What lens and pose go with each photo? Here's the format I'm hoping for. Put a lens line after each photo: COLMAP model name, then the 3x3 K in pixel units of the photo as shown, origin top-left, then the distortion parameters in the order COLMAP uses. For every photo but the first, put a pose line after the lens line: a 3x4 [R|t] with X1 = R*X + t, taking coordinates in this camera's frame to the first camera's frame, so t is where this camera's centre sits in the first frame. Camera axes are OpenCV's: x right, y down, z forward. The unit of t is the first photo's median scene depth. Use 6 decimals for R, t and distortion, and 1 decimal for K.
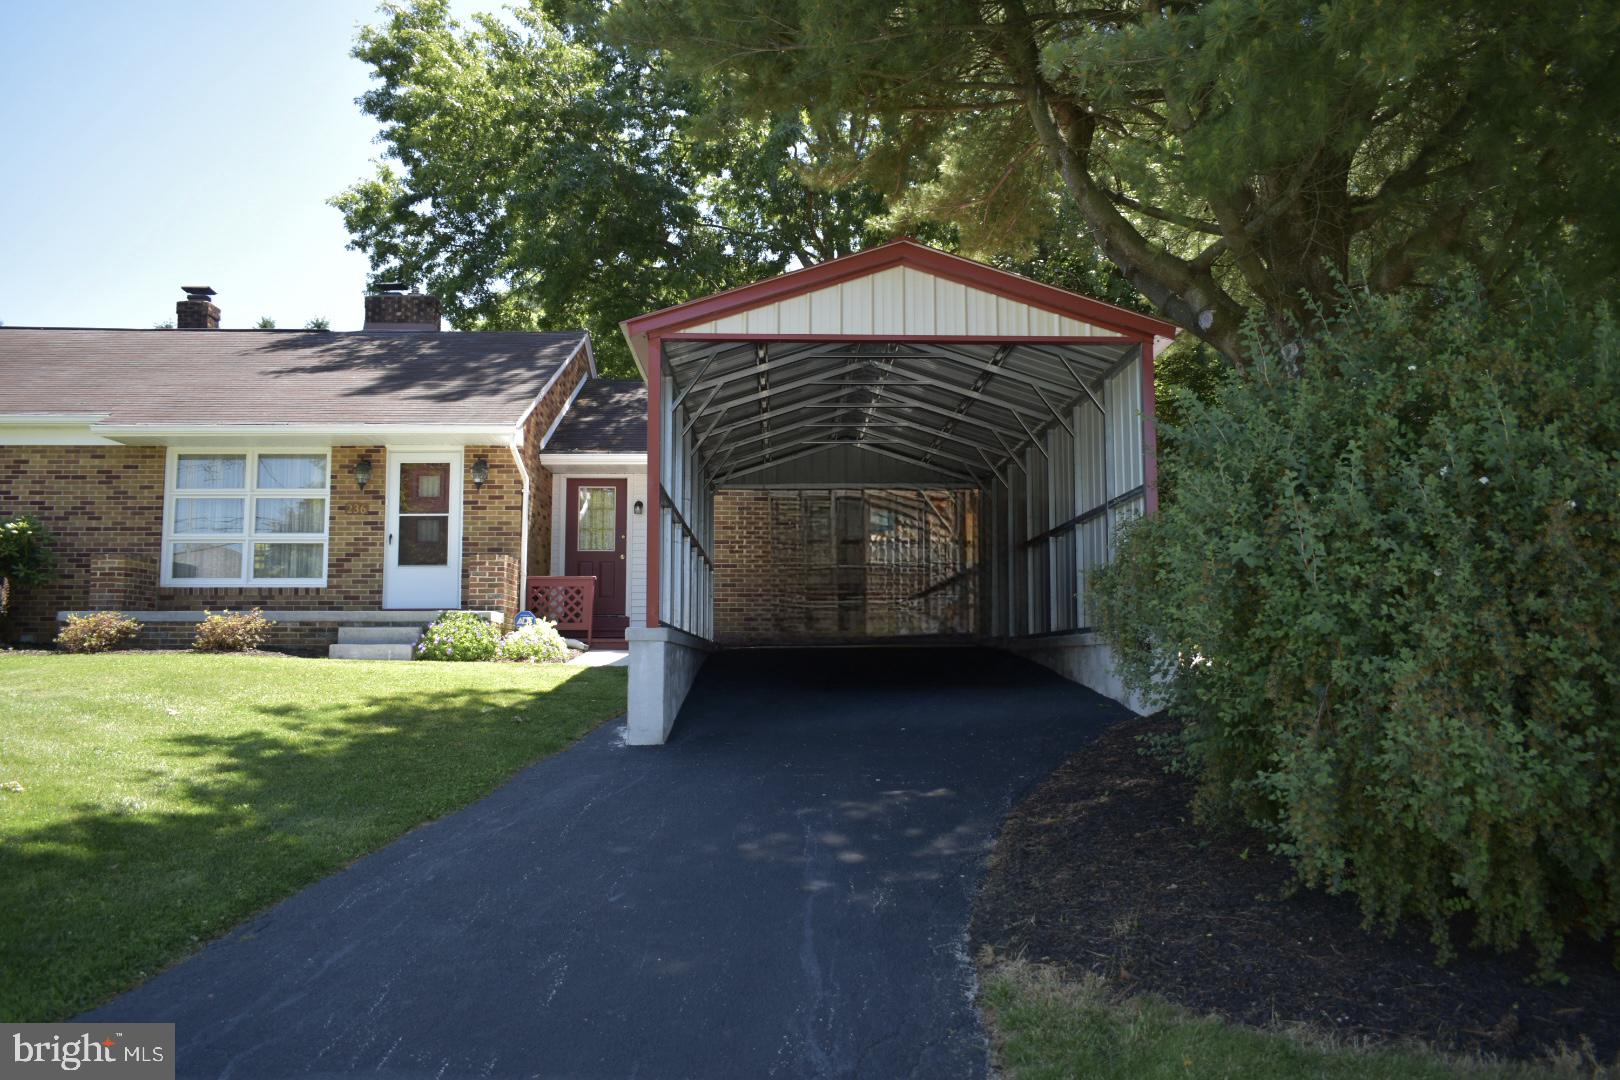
lens RADIAL K [[1245.6, 0, 811.4], [0, 1245.6, 540.6], [0, 0, 1]] dist [-0.013797, 0.006625]
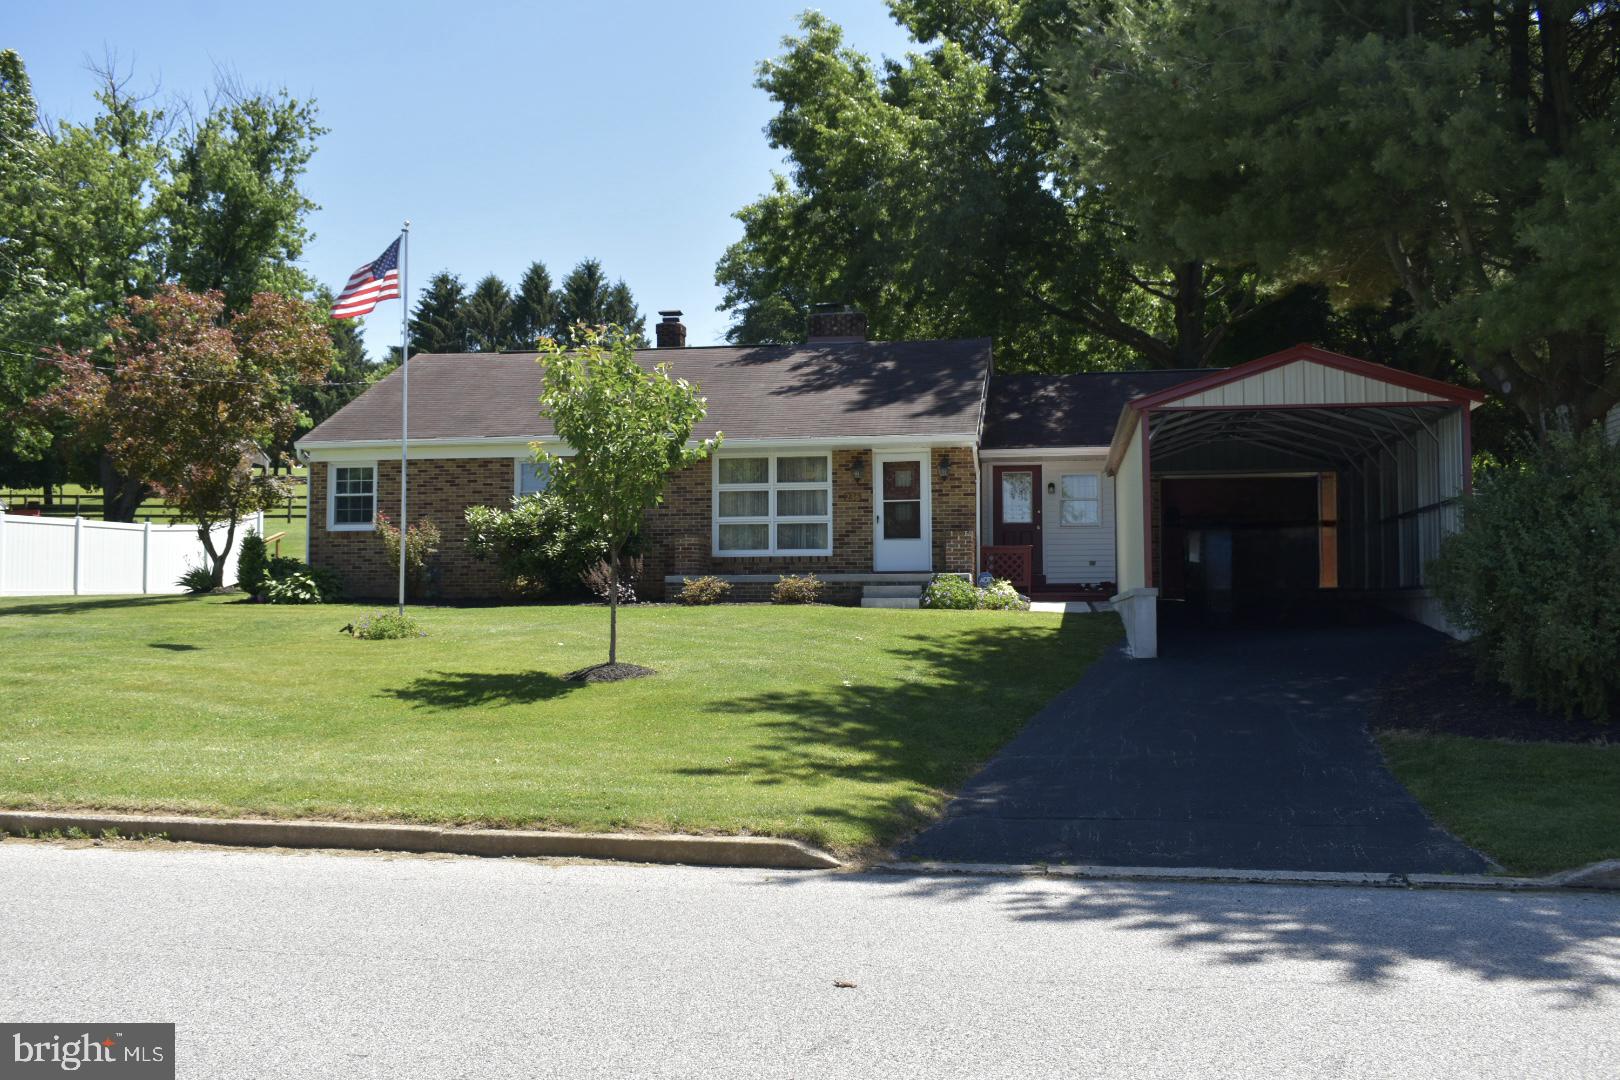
lens RADIAL K [[1439.6, 0, 817.0], [0, 1439.6, 547.8], [0, 0, 1]] dist [-0.014363, 0.006064]
pose [[0.982163, -0.010463, -0.187739, -0.112650], [0.020090, 0.998575, 0.049449, -0.048976], [0.186954, -0.052339, 0.980973, -0.539683]]
